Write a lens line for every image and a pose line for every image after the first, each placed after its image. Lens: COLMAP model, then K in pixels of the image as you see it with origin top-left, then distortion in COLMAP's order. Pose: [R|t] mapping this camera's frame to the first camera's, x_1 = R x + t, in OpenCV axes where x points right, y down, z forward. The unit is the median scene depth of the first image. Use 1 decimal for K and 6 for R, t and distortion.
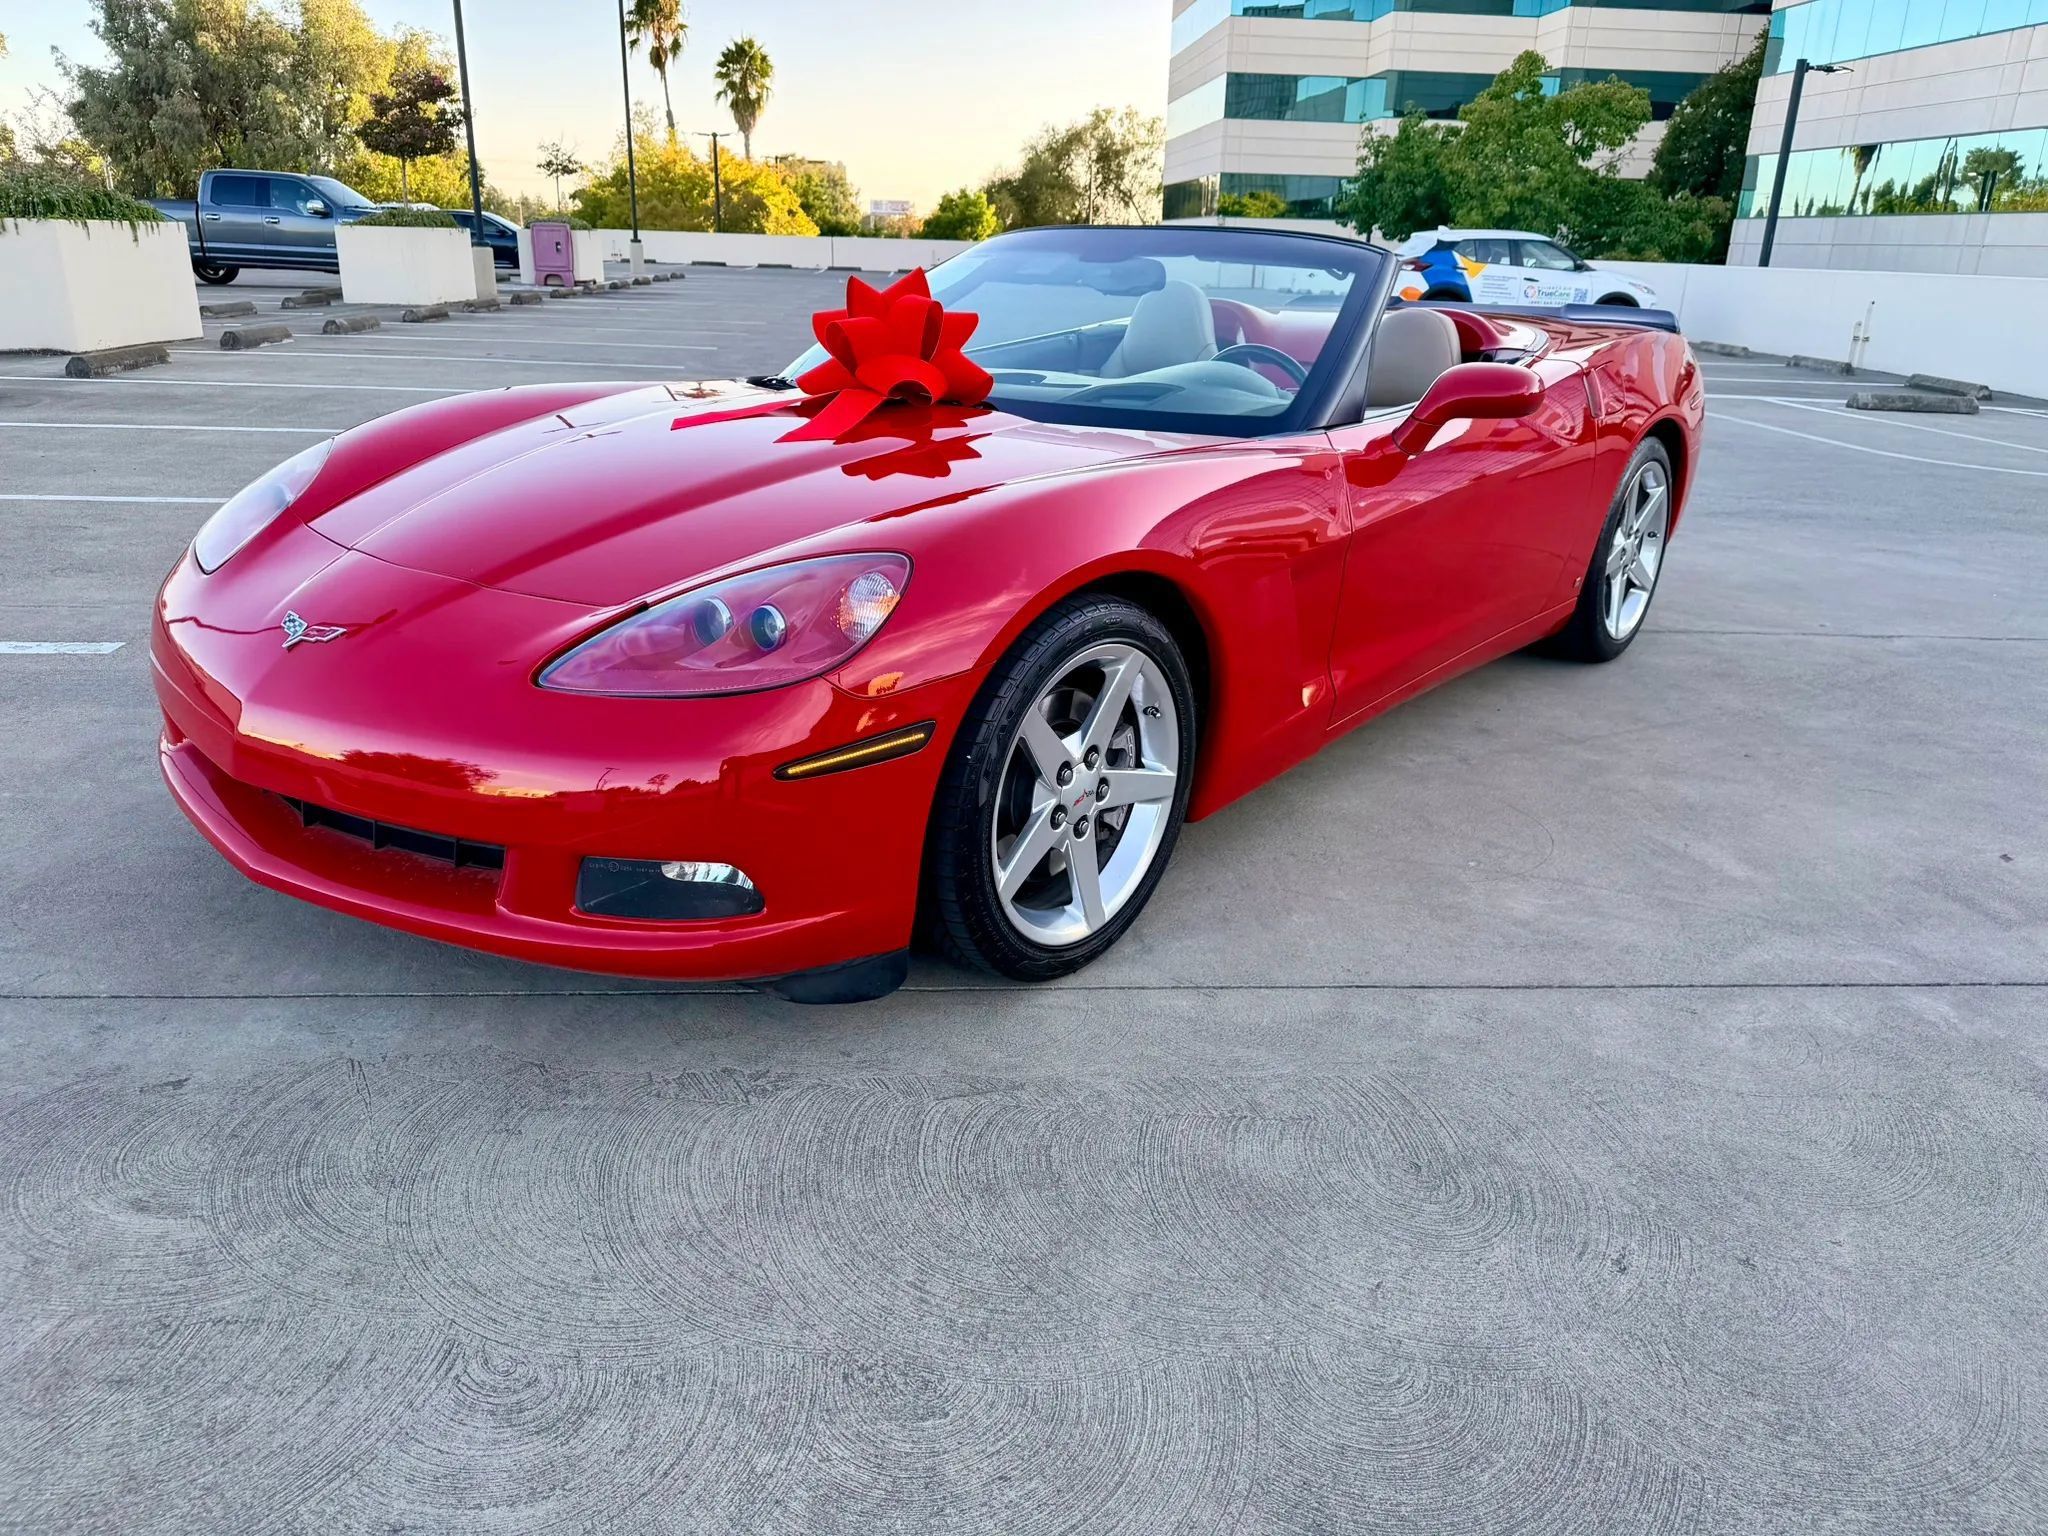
lens RADIAL K [[1447.9, 0, 1035.8], [0, 1447.9, 762.6], [0, 0, 1]] dist [0.023268, -0.028992]
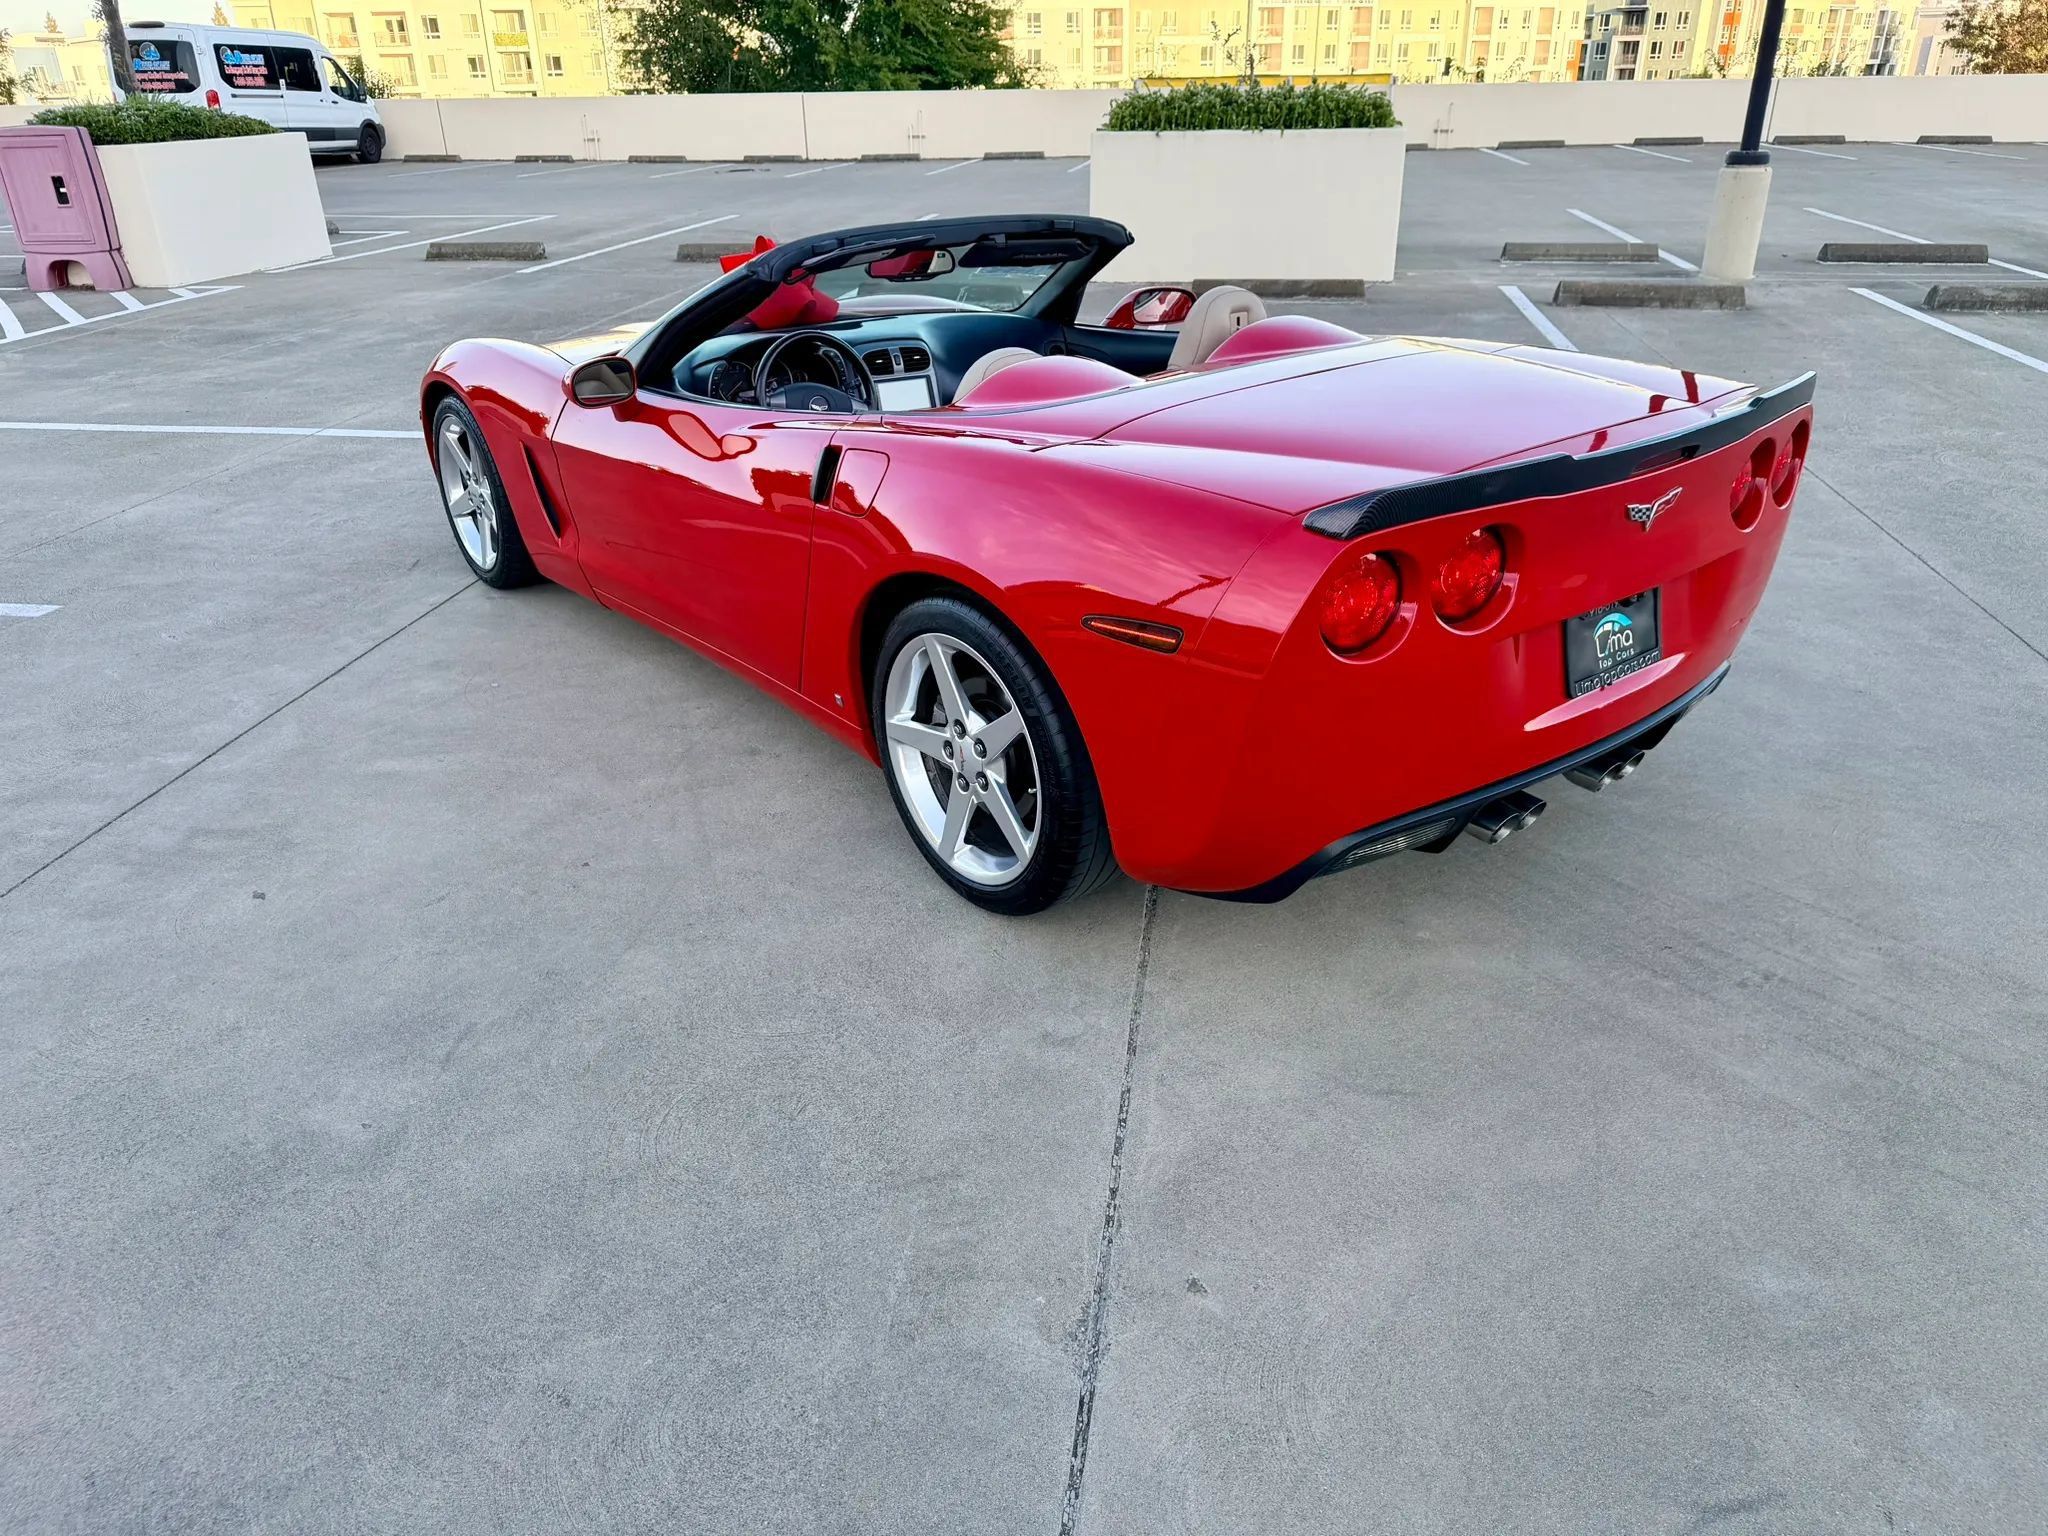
lens RADIAL K [[1447.9, 0, 1024.9], [0, 1447.9, 779.4], [0, 0, 1]] dist [0.023268, -0.028992]
pose [[-0.217803, 0.409137, -0.886098, 1.154662], [-0.320530, 0.827551, 0.460890, -0.524882], [0.921858, 0.384404, -0.049102, 1.228554]]
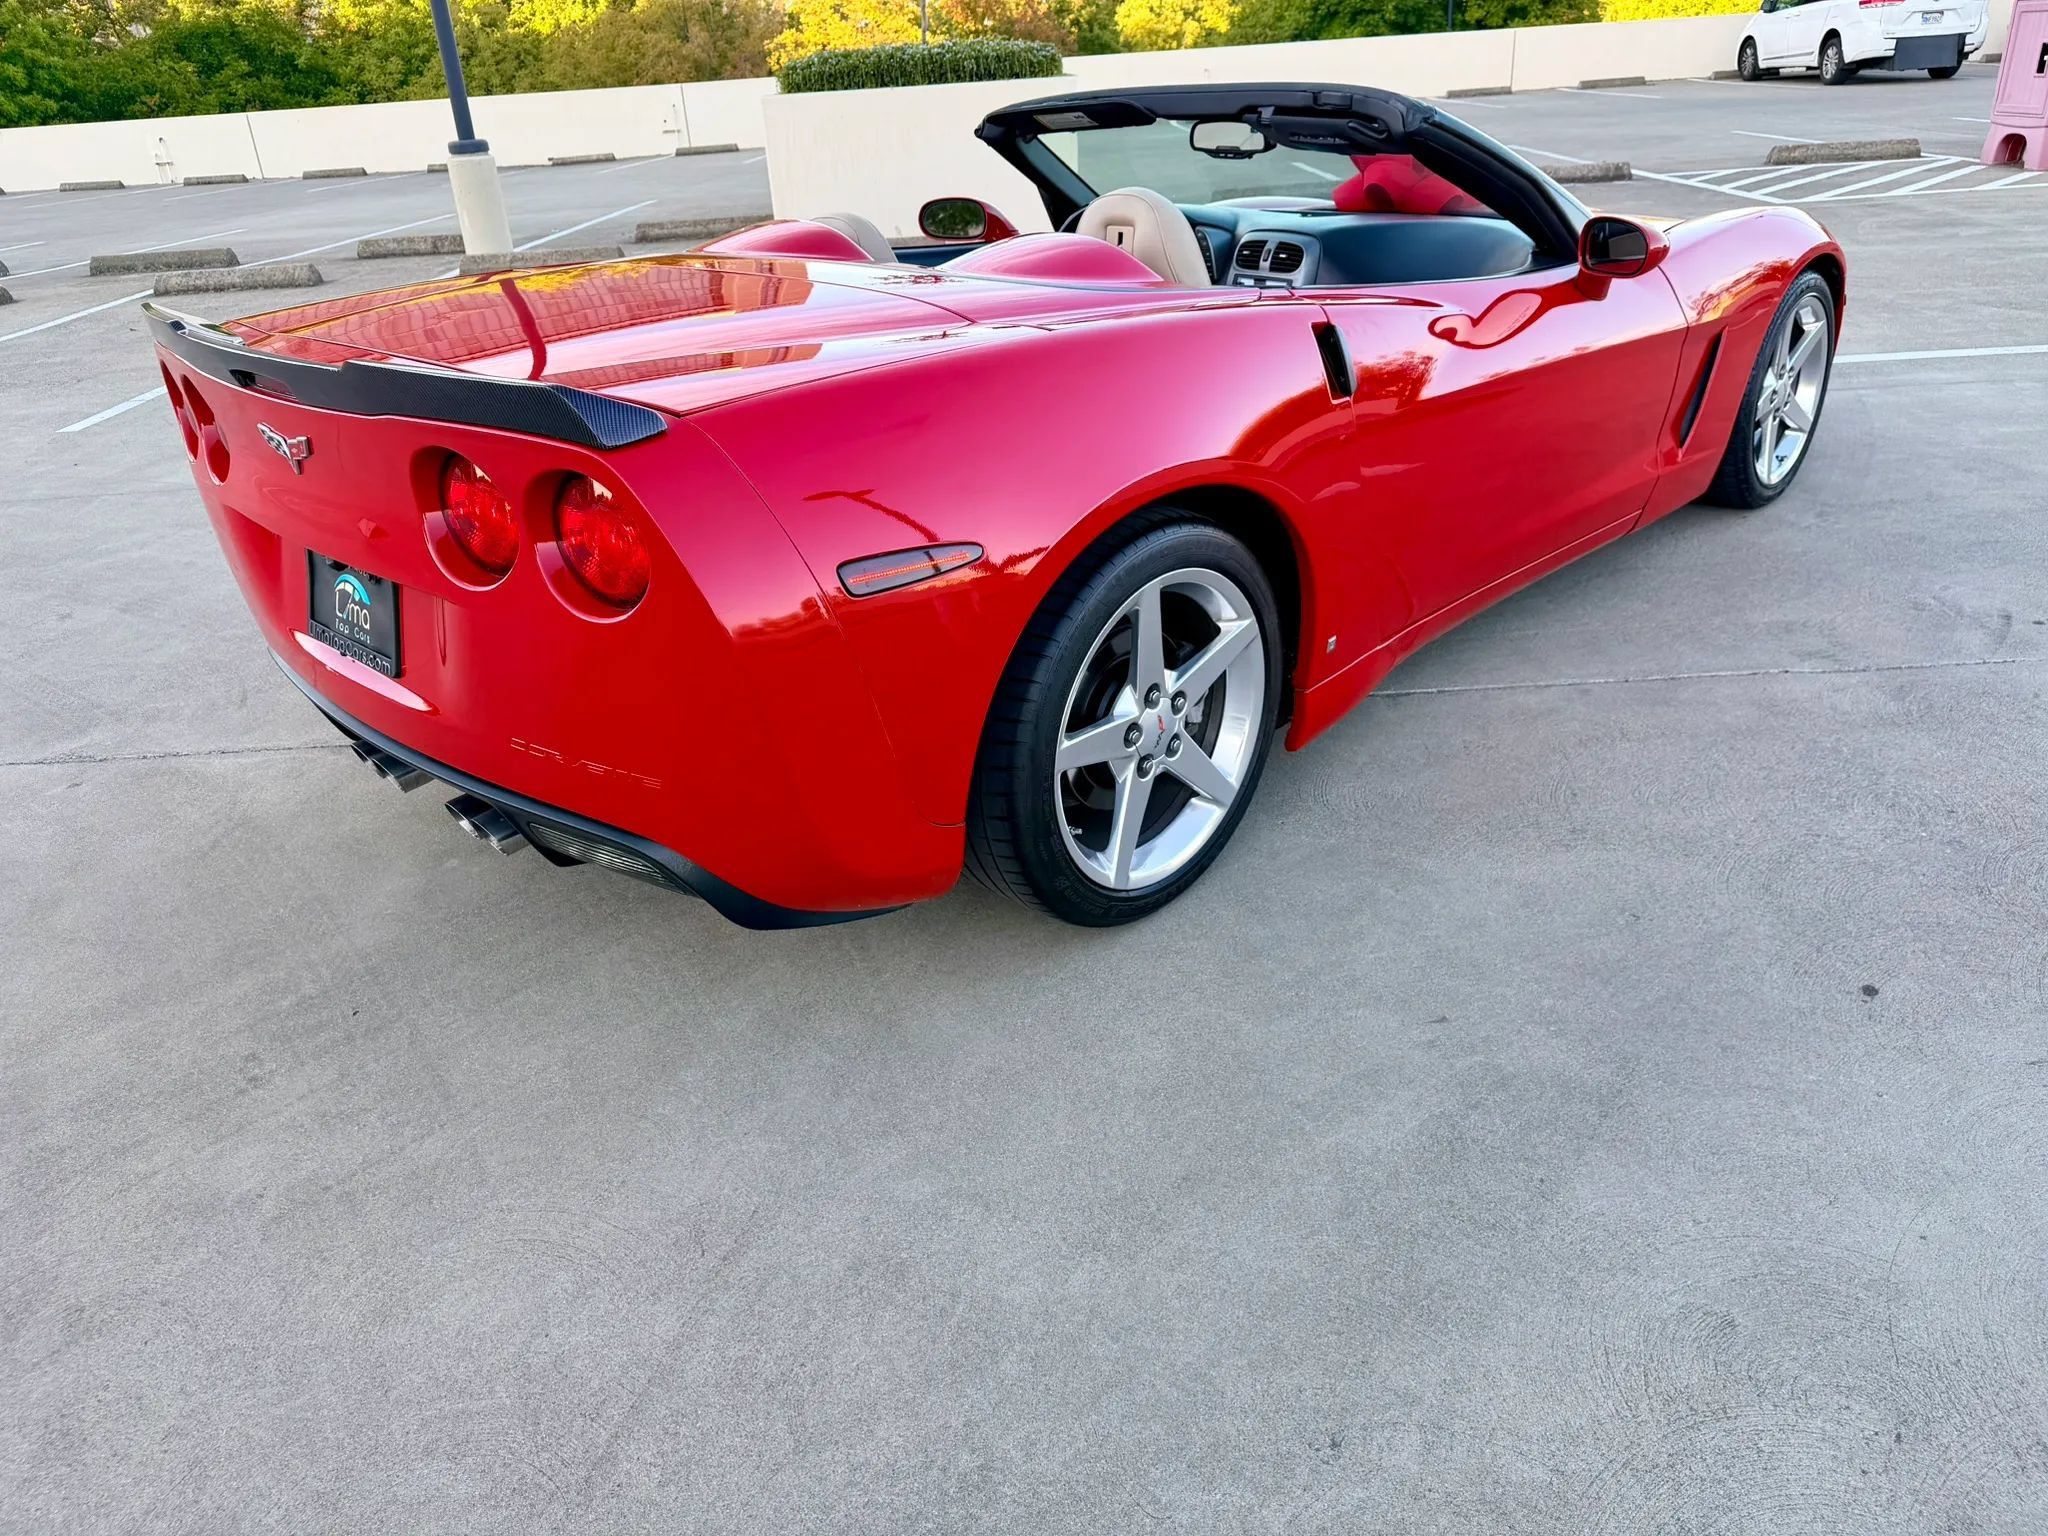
lens RADIAL K [[1447.9, 0, 1022.8], [0, 1447.9, 757.0], [0, 0, 1]] dist [0.023268, -0.028992]
pose [[-0.995127, -0.013419, 0.097689, 0.092140], [0.060769, 0.696747, 0.714738, -0.706698], [-0.077655, 0.717191, -0.692536, 1.867926]]
